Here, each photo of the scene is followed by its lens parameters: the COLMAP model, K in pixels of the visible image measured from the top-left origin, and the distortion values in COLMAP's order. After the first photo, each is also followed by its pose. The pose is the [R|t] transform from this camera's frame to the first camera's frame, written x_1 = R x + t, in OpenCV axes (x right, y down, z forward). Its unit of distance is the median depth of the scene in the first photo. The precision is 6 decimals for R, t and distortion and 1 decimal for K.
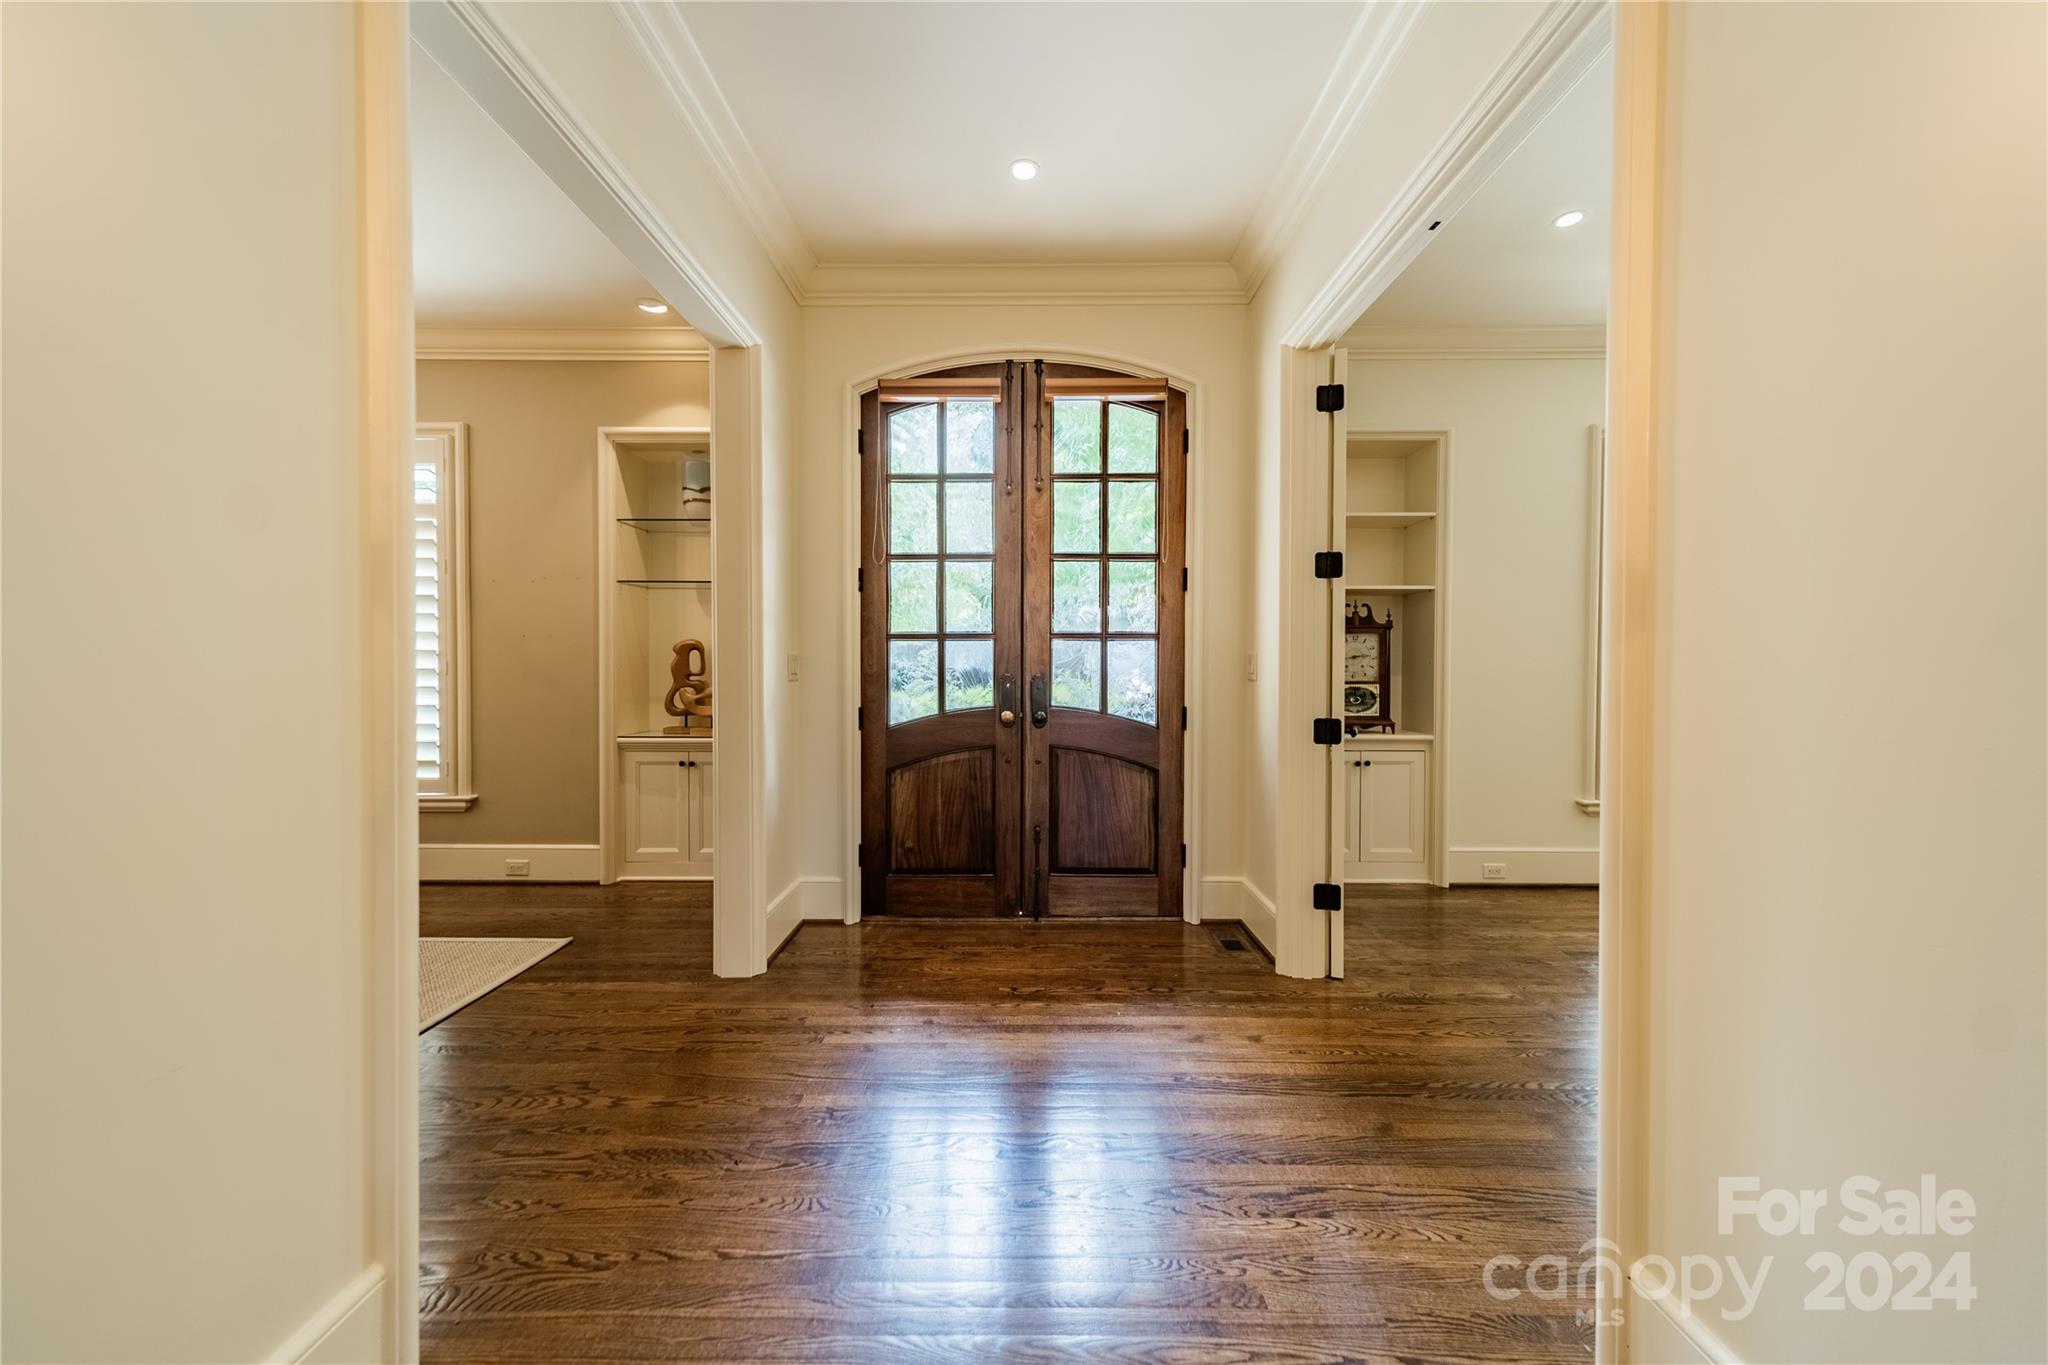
lens RADIAL K [[724.0, 0, 1035.1], [0, 724.0, 686.6], [0, 0, 1]] dist [0.006759, -0.000320]
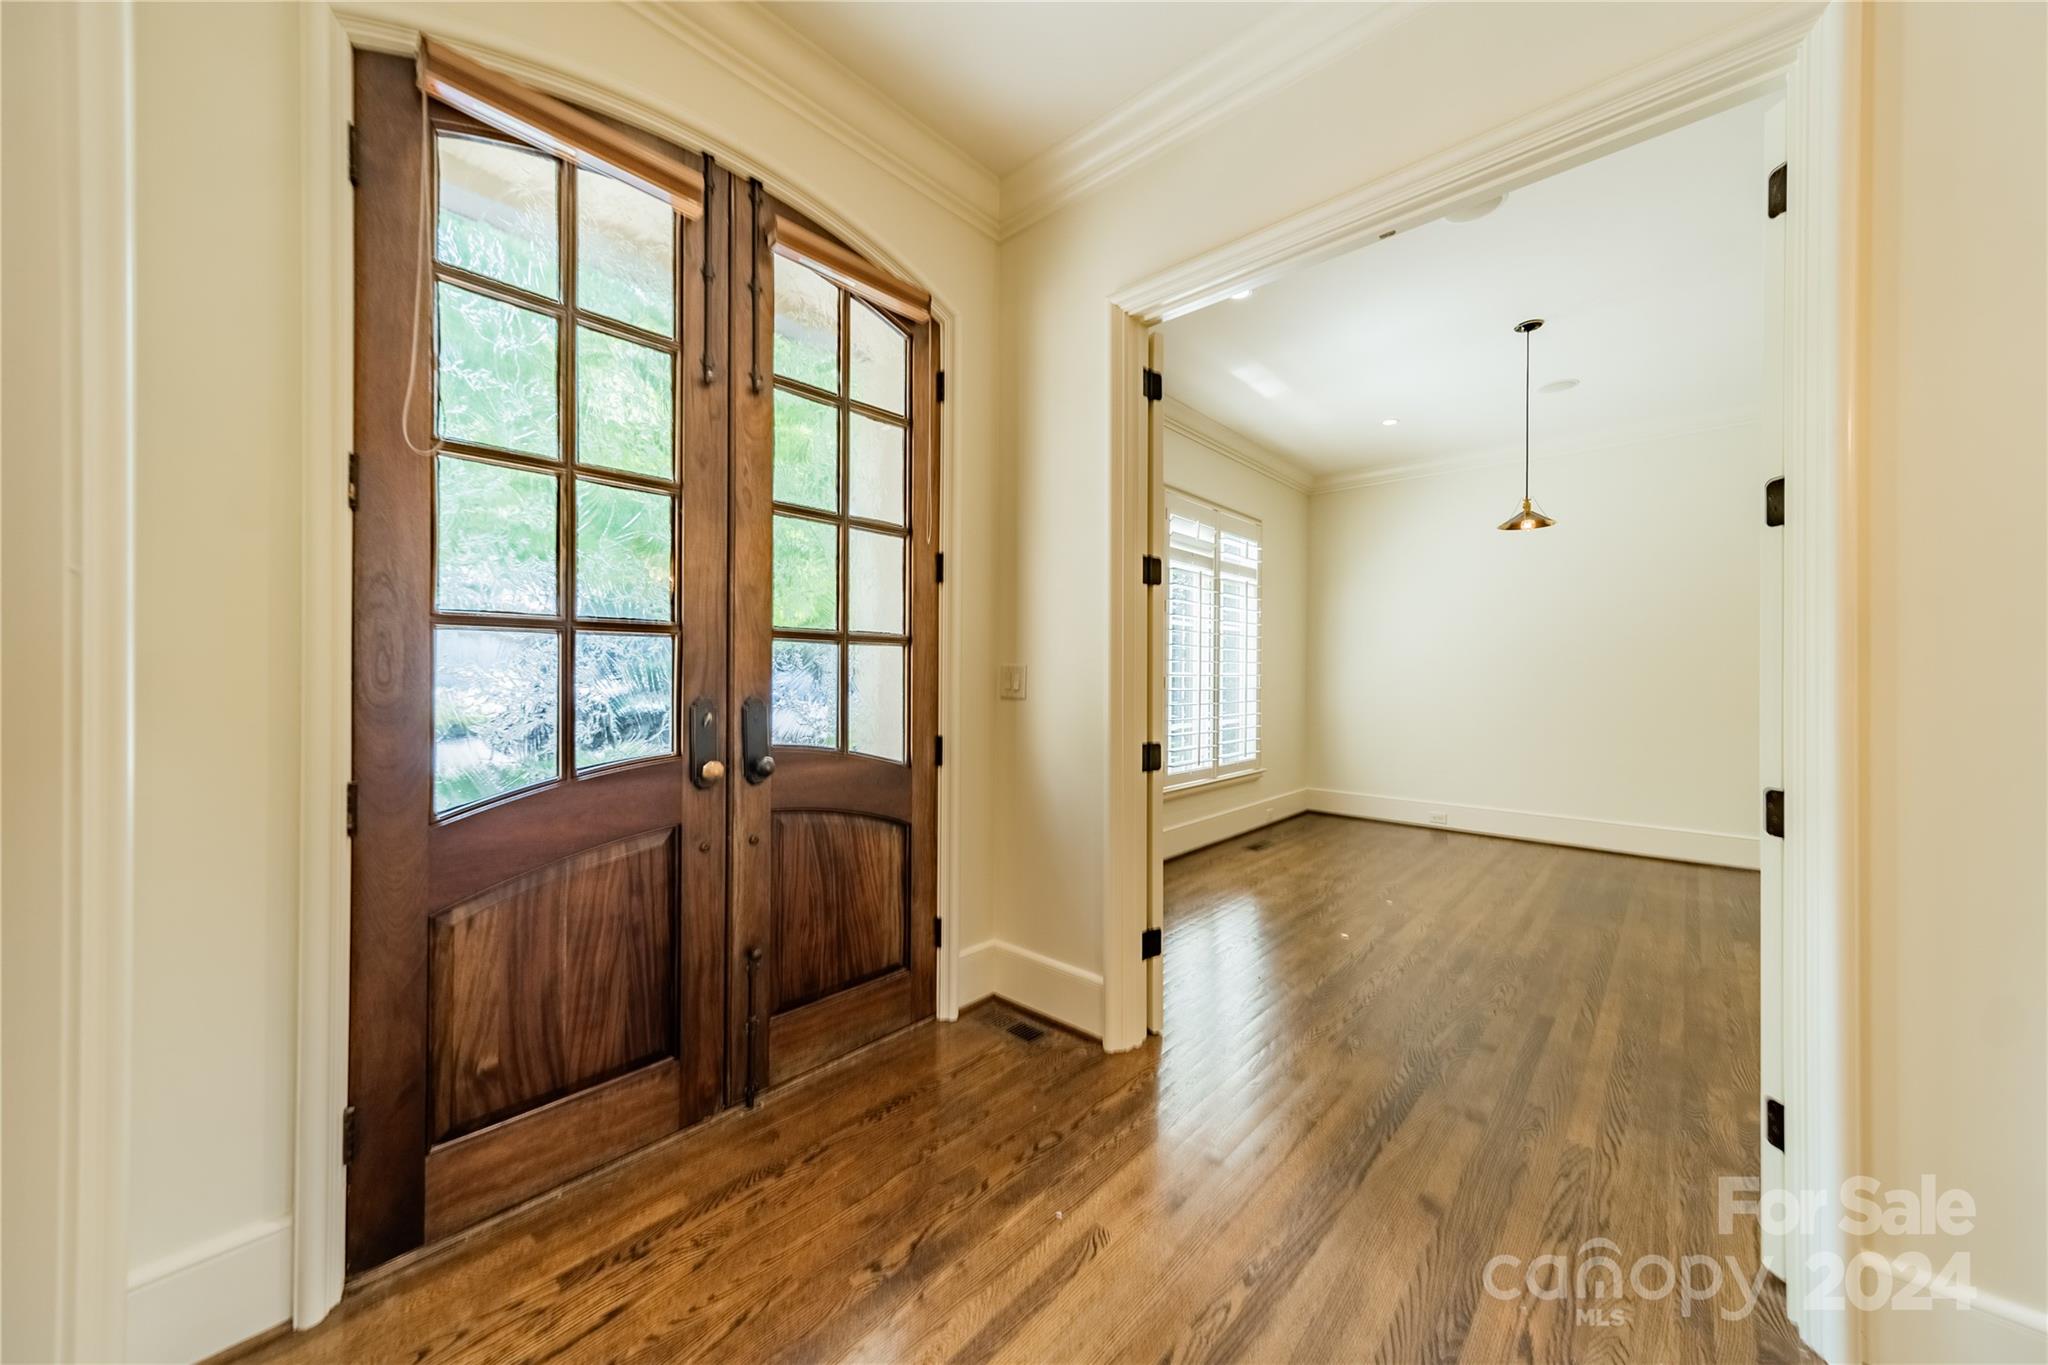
lens RADIAL K [[724.0, 0, 1029.9], [0, 724.0, 675.1], [0, 0, 1]] dist [0.006759, -0.000320]
pose [[0.667355, 0.001067, 0.744739, -0.292585], [0.009255, 0.999910, -0.009726, -0.026206], [-0.744682, 0.013383, 0.667285, 0.422258]]
